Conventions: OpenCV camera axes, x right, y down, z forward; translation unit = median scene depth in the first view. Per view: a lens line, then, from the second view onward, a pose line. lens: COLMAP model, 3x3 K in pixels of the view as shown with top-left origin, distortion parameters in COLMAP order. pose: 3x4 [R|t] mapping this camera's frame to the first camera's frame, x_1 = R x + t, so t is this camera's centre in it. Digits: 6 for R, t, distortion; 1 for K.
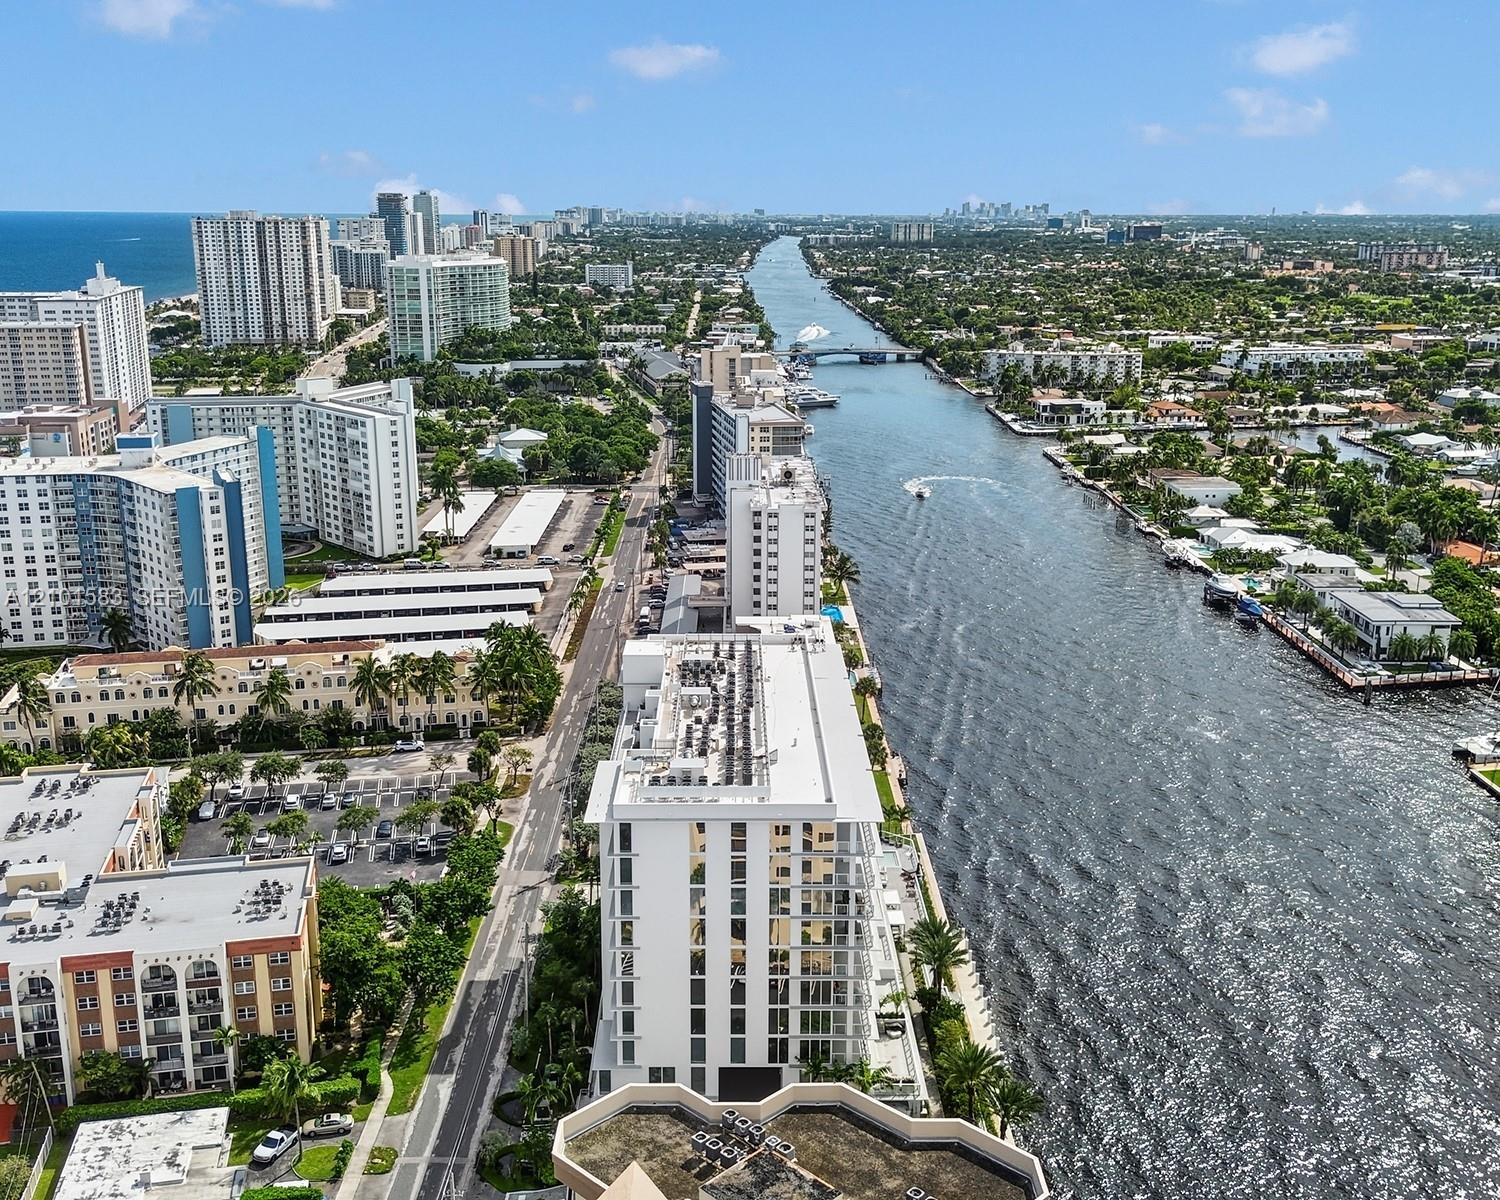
lens RADIAL K [[1503.7, 0, 750.0], [0, 1503.7, 600.0], [0, 0, 1]] dist [0.109932, -0.208664]
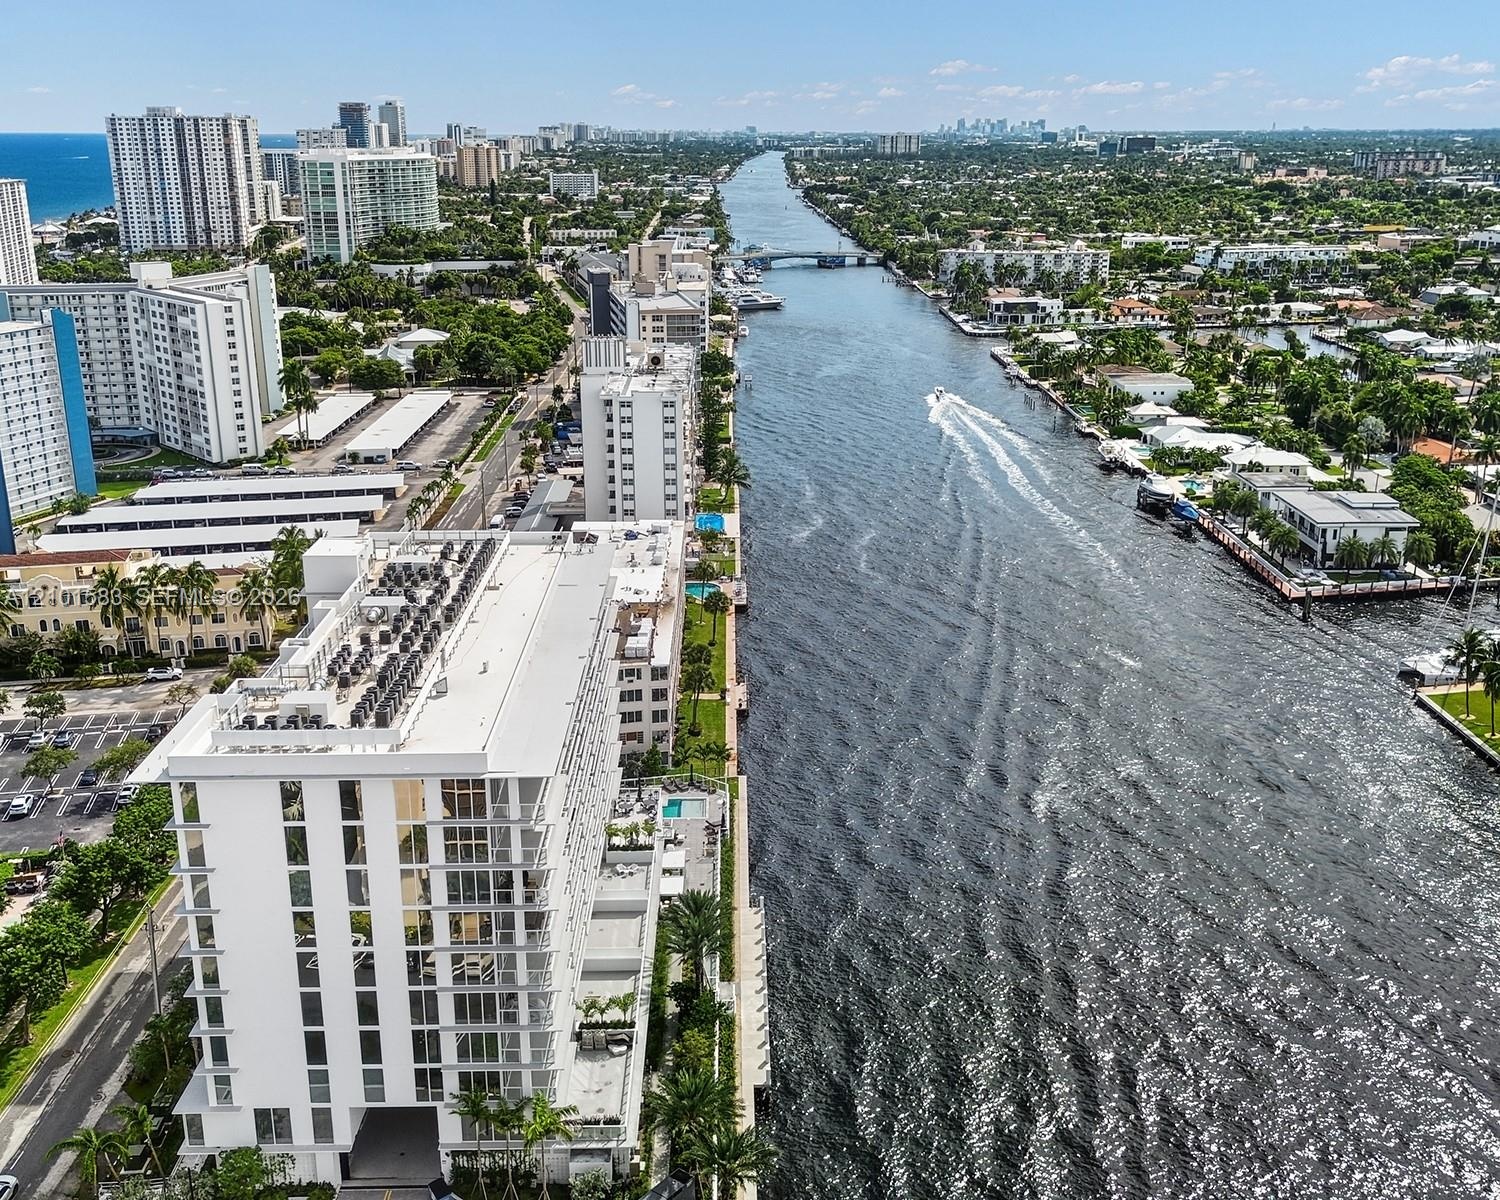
lens RADIAL K [[1502.1, 0, 750.0], [0, 1502.1, 600.0], [0, 0, 1]] dist [0.081525, -0.121964]
pose [[0.999982, -0.005850, 0.000885, 0.047406], [0.005799, 0.998768, 0.049284, 0.007393], [-0.001172, -0.049278, 0.998784, 0.075370]]
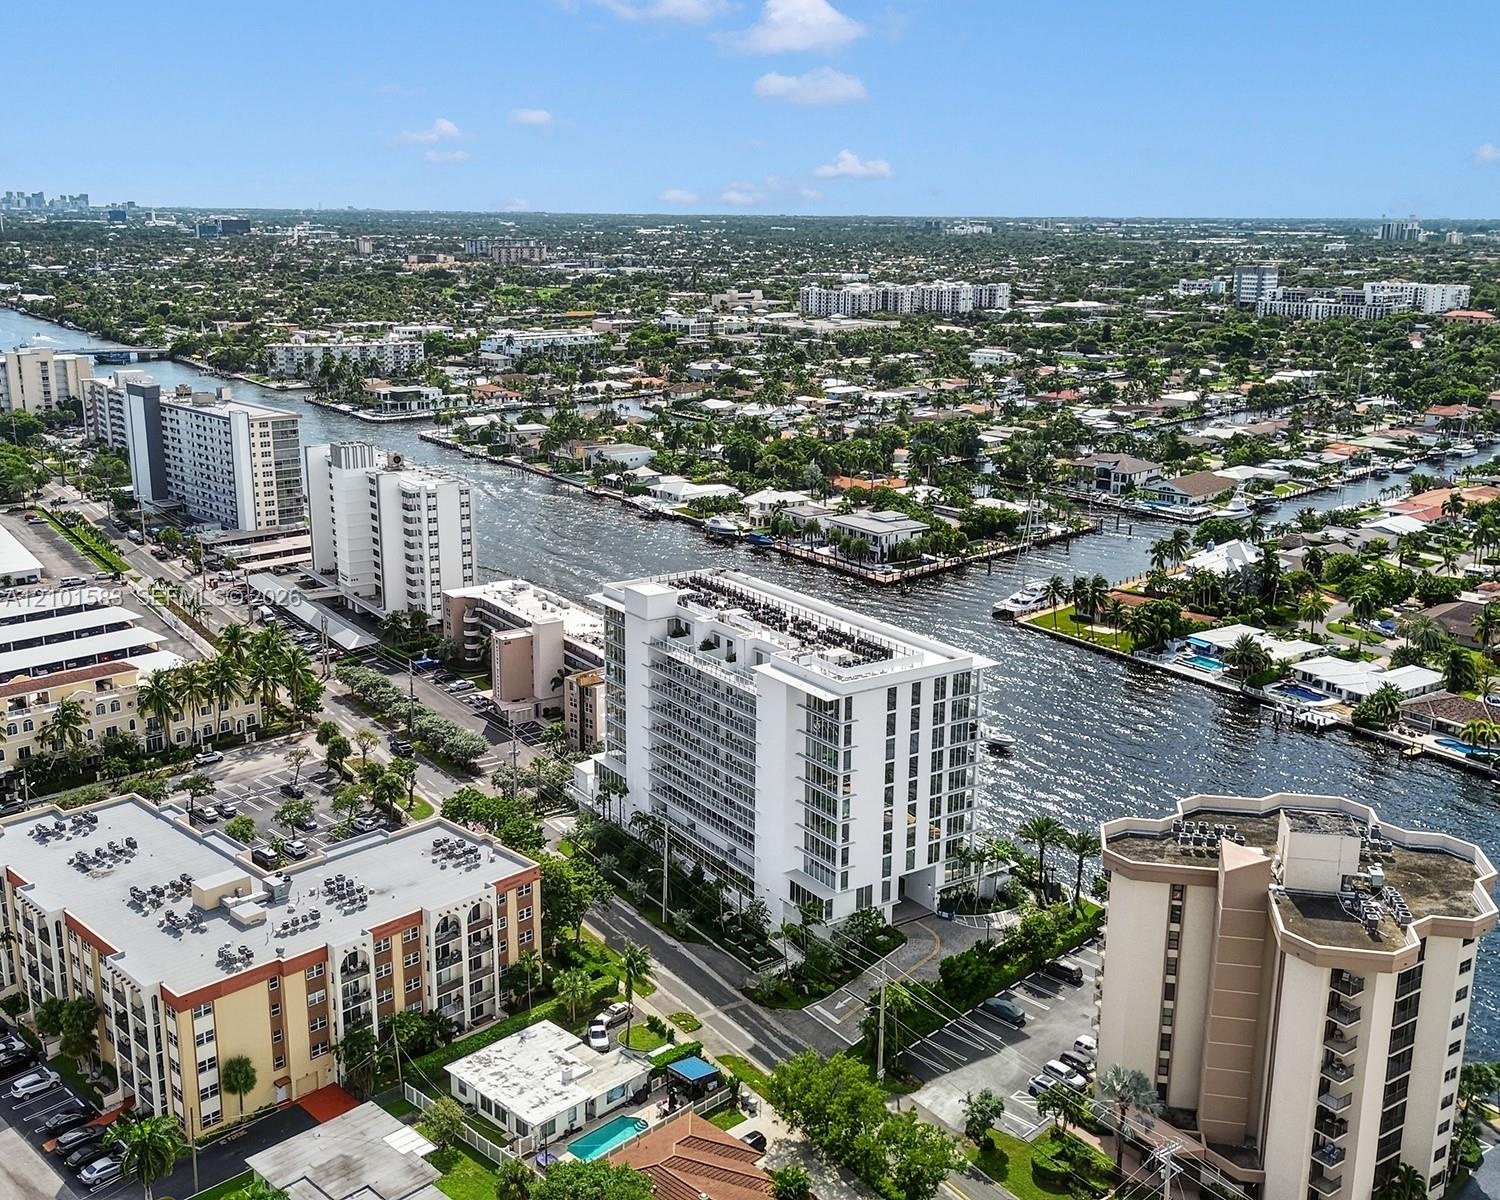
lens RADIAL K [[1503.7, 0, 750.0], [0, 1503.7, 600.0], [0, 0, 1]] dist [0.109932, -0.208664]
pose [[0.826450, -0.134832, 0.546626, -0.217850], [0.132794, 0.990190, 0.043470, 0.000032], [-0.547125, 0.036663, 0.836248, -0.005664]]
